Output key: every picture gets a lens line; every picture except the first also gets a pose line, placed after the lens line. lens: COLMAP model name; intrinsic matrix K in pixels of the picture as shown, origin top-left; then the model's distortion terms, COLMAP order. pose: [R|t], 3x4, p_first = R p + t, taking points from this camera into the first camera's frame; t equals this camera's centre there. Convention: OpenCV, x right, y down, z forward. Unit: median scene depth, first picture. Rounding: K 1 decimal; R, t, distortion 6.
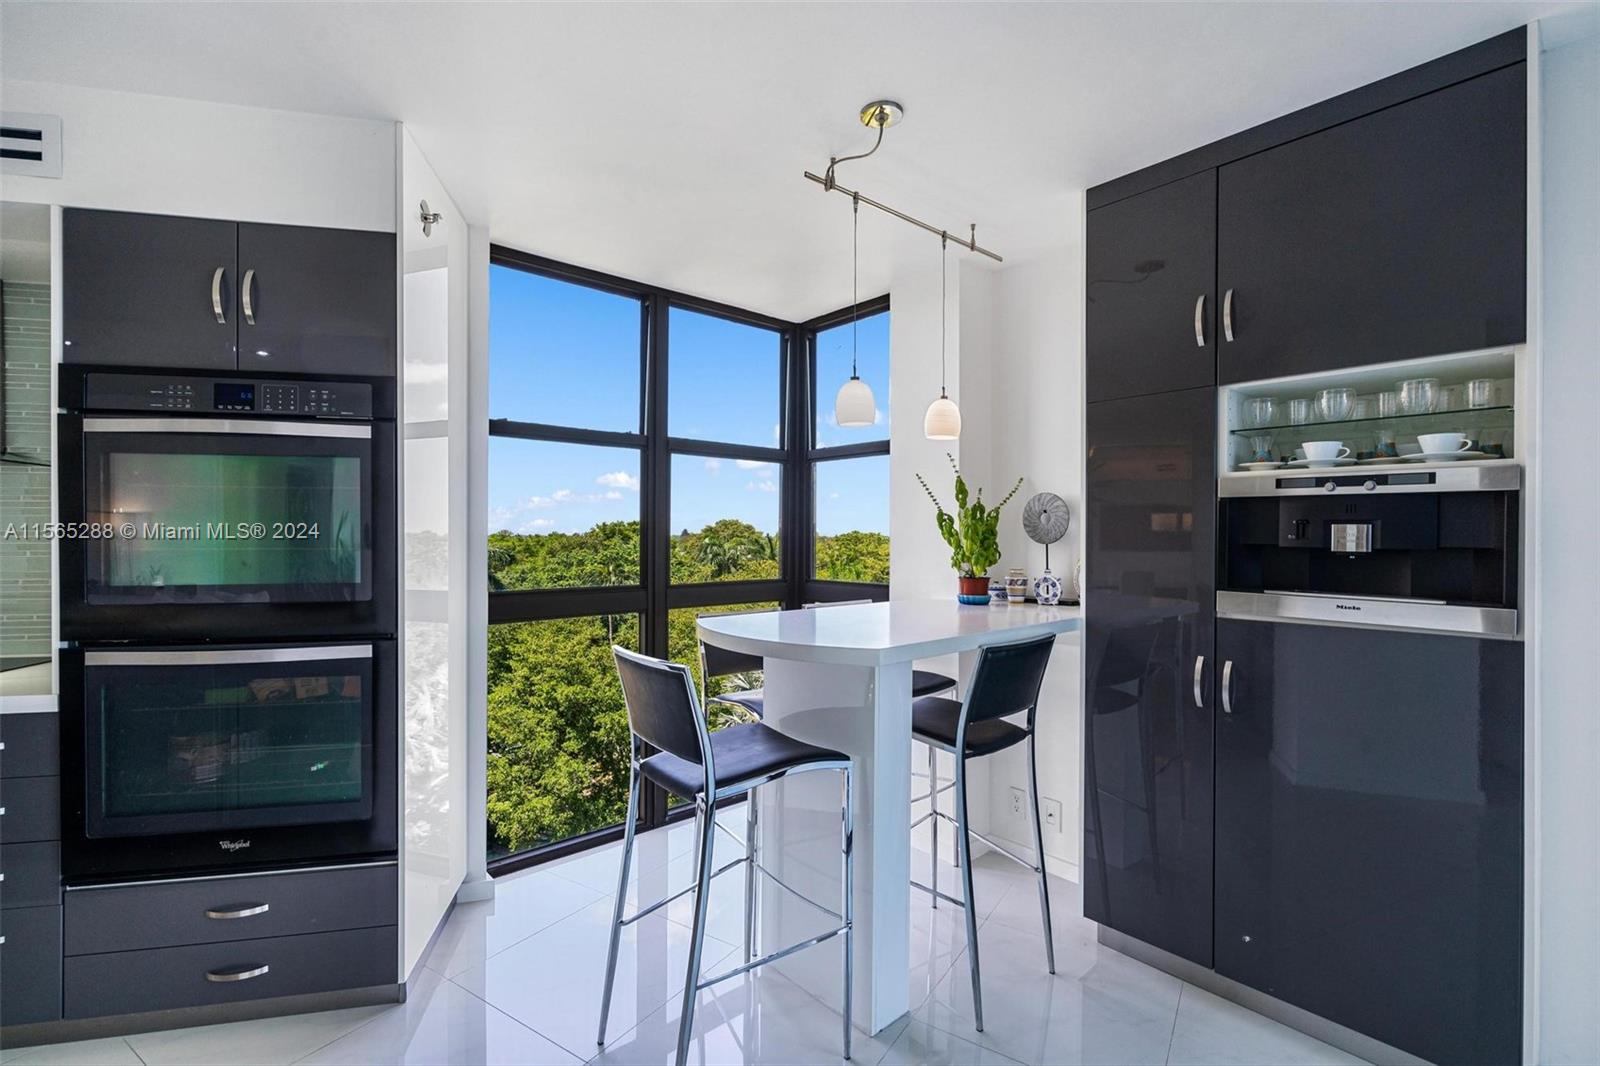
lens RADIAL K [[729.6, 0, 797.9], [0, 729.6, 537.4], [0, 0, 1]] dist [0.000110, 0.000941]
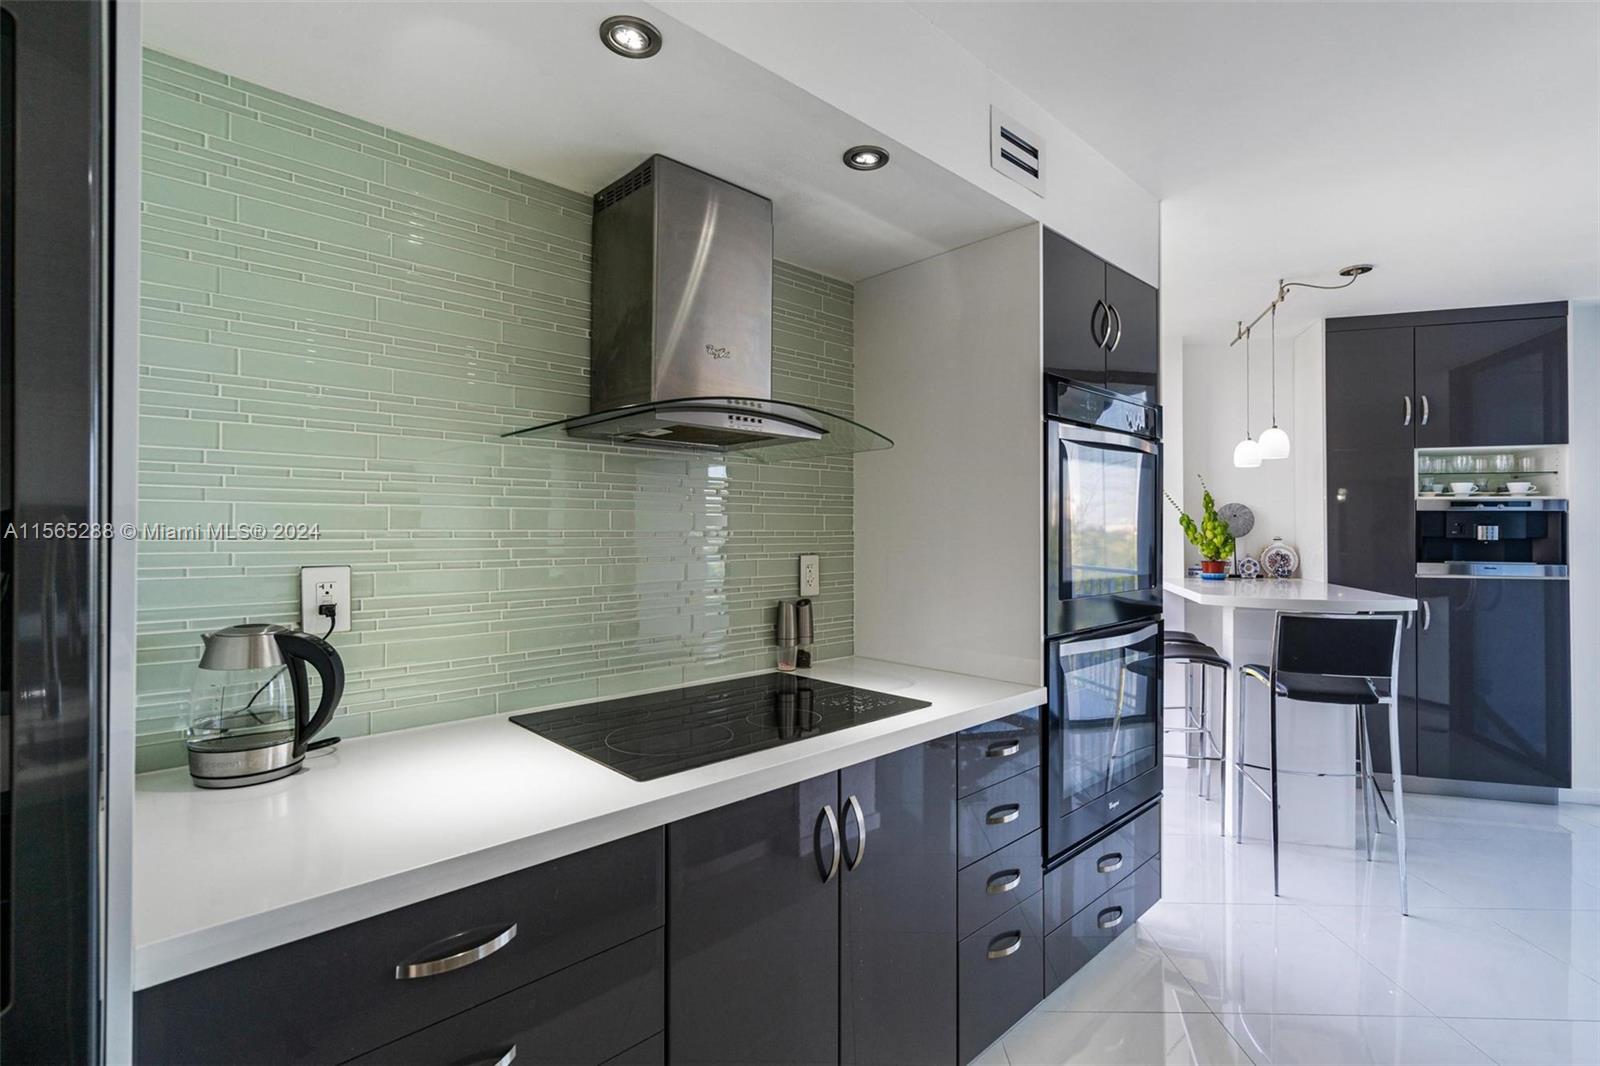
lens RADIAL K [[729.6, 0, 766.5], [0, 729.6, 535.0], [0, 0, 1]] dist [0.000110, 0.000941]
pose [[0.862376, -0.004391, 0.506250, -1.828834], [0.005345, 0.999986, -0.000432, -0.002685], [-0.506240, 0.003078, 0.862387, 0.281346]]
